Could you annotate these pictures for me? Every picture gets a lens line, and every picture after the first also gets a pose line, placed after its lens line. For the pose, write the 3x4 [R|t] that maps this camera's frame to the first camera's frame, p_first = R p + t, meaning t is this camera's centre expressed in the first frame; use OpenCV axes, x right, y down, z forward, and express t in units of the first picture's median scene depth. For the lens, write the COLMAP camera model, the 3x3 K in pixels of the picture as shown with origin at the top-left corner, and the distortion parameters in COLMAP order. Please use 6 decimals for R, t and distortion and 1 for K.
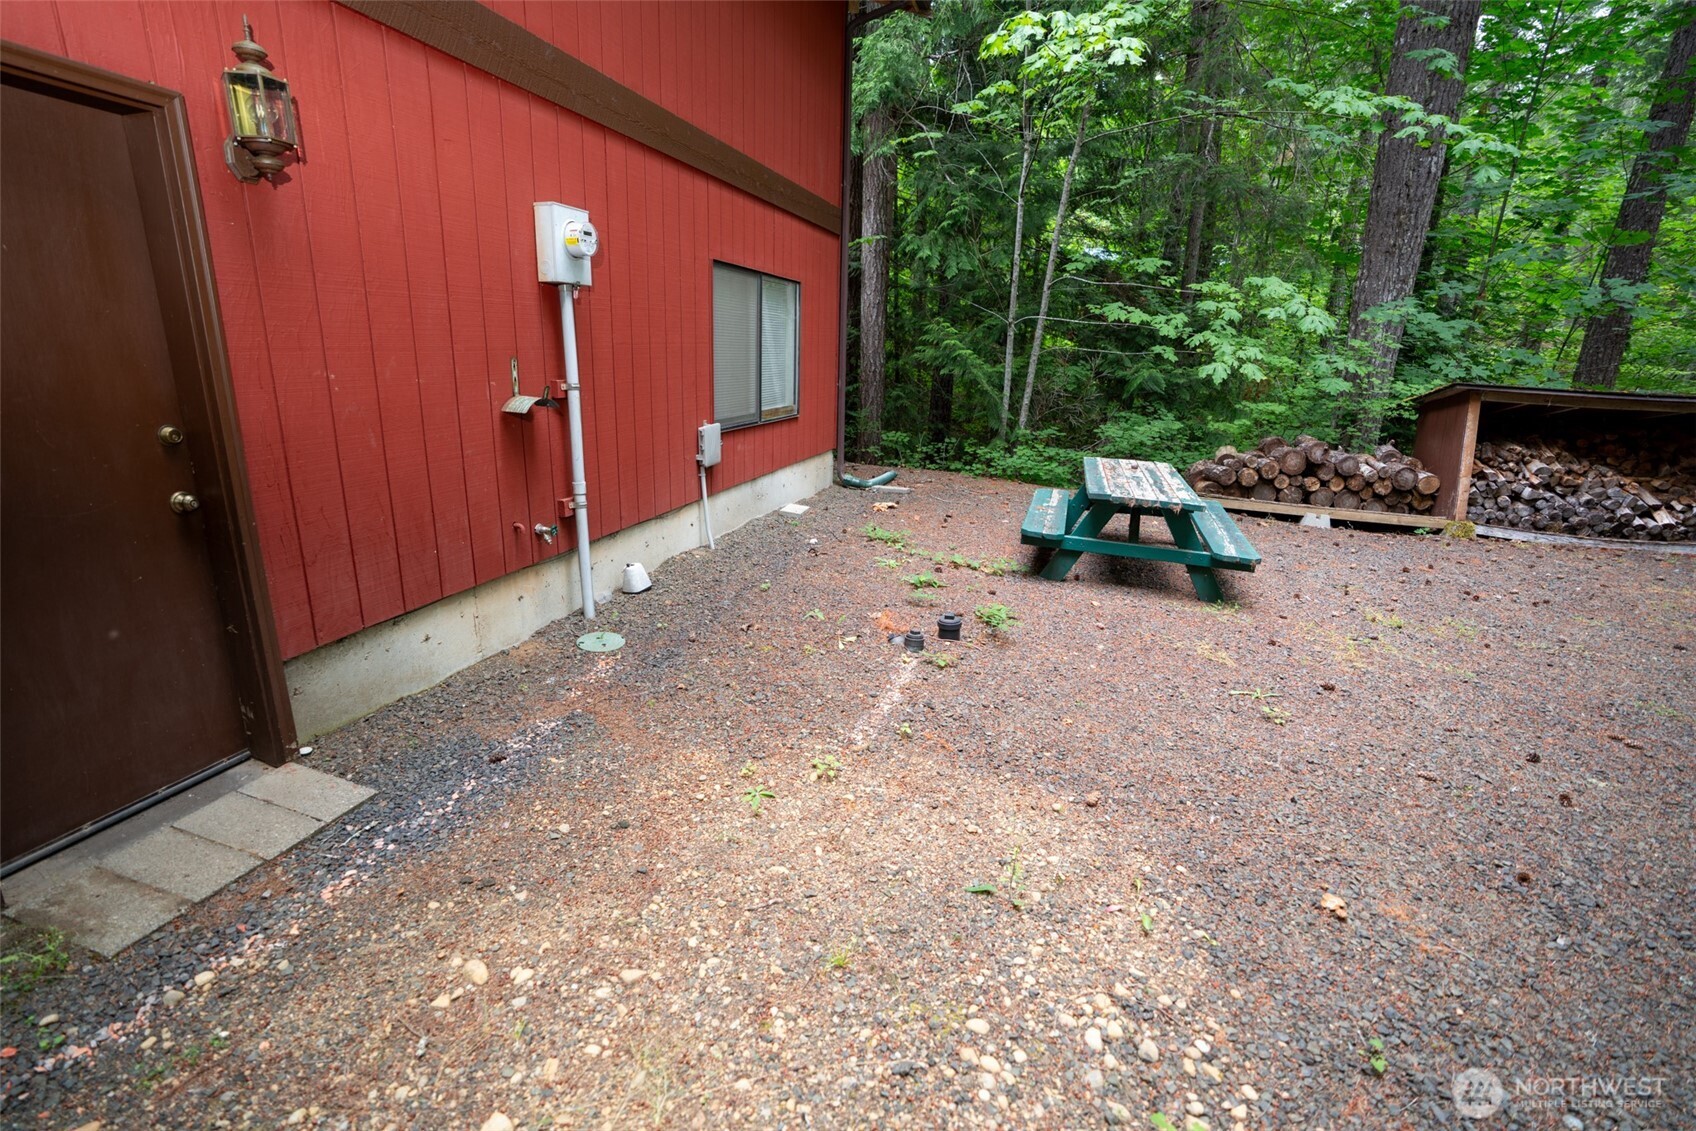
lens RADIAL K [[800.3, 0, 886.0], [0, 800.3, 531.7], [0, 0, 1]] dist [-0.002385, 0.000127]
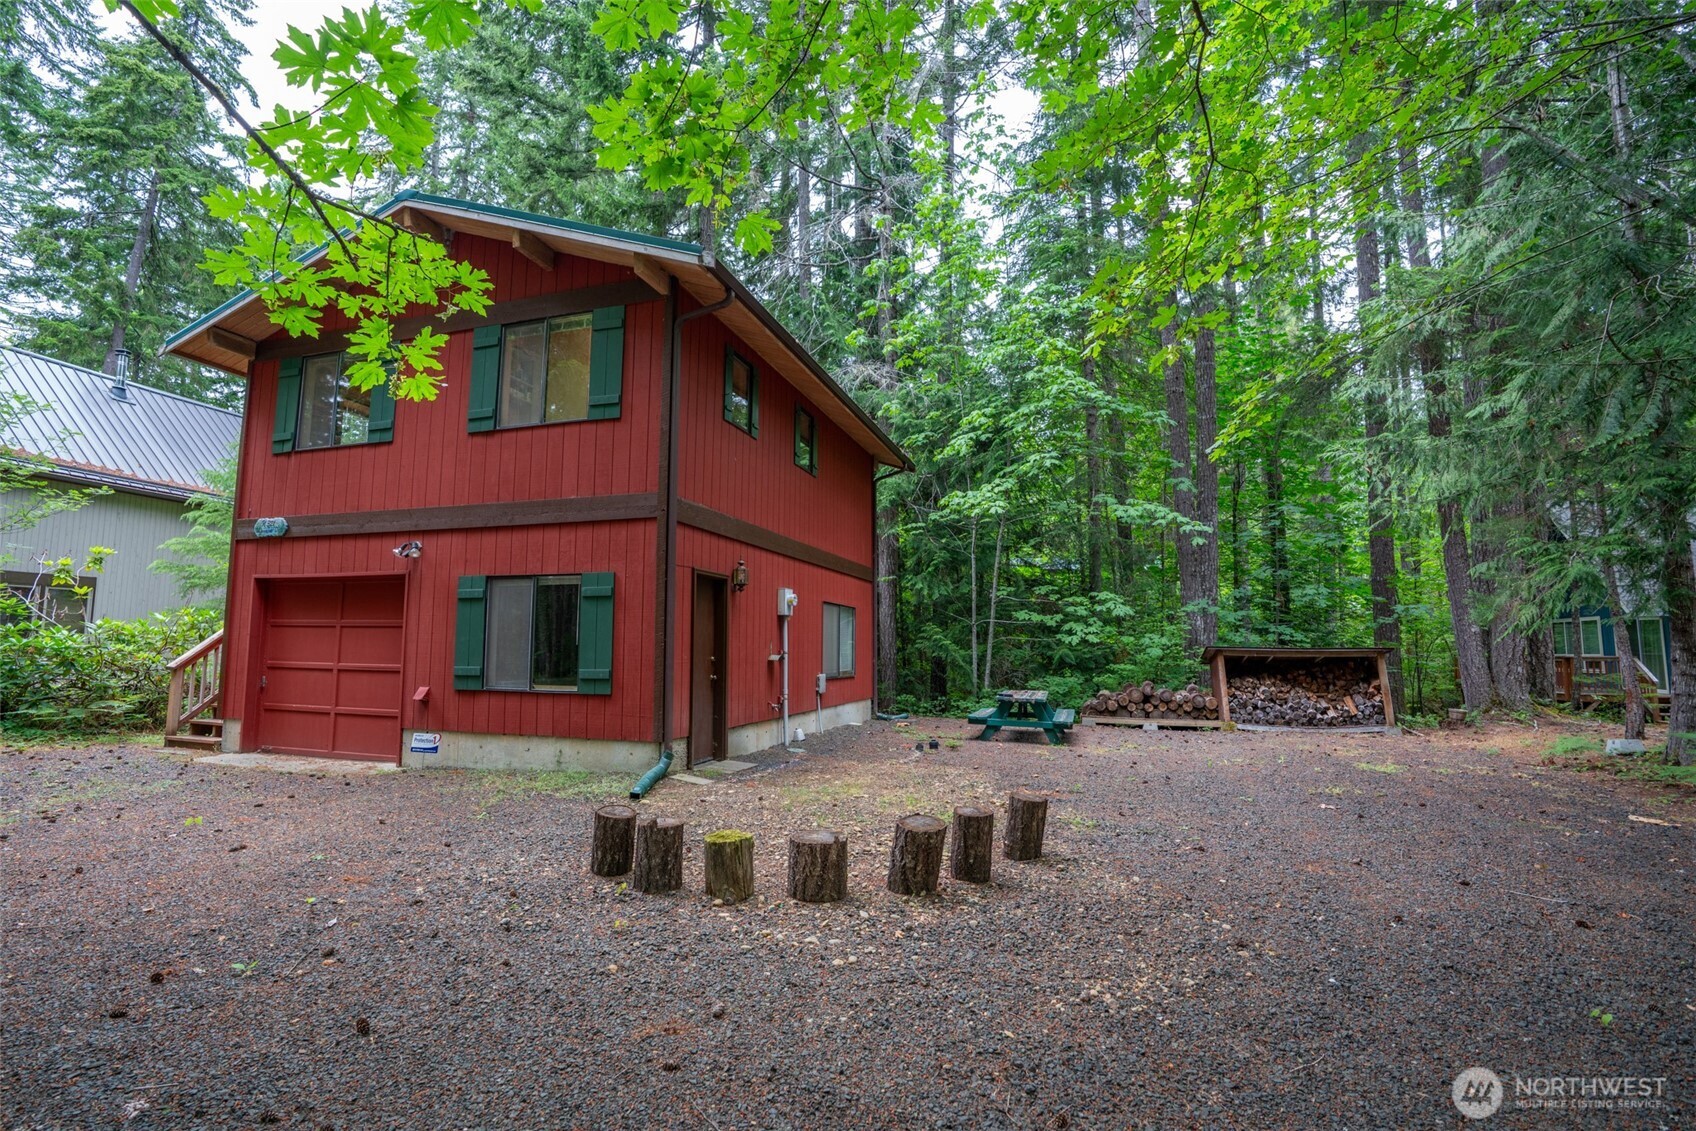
lens RADIAL K [[800.3, 0, 886.0], [0, 800.3, 531.7], [0, 0, 1]] dist [-0.002385, 0.000127]
pose [[0.999220, -0.039481, -0.000156, -0.022419], [0.036584, 0.927383, -0.372321, 0.228244], [0.014844, 0.372025, 0.928104, -0.816500]]
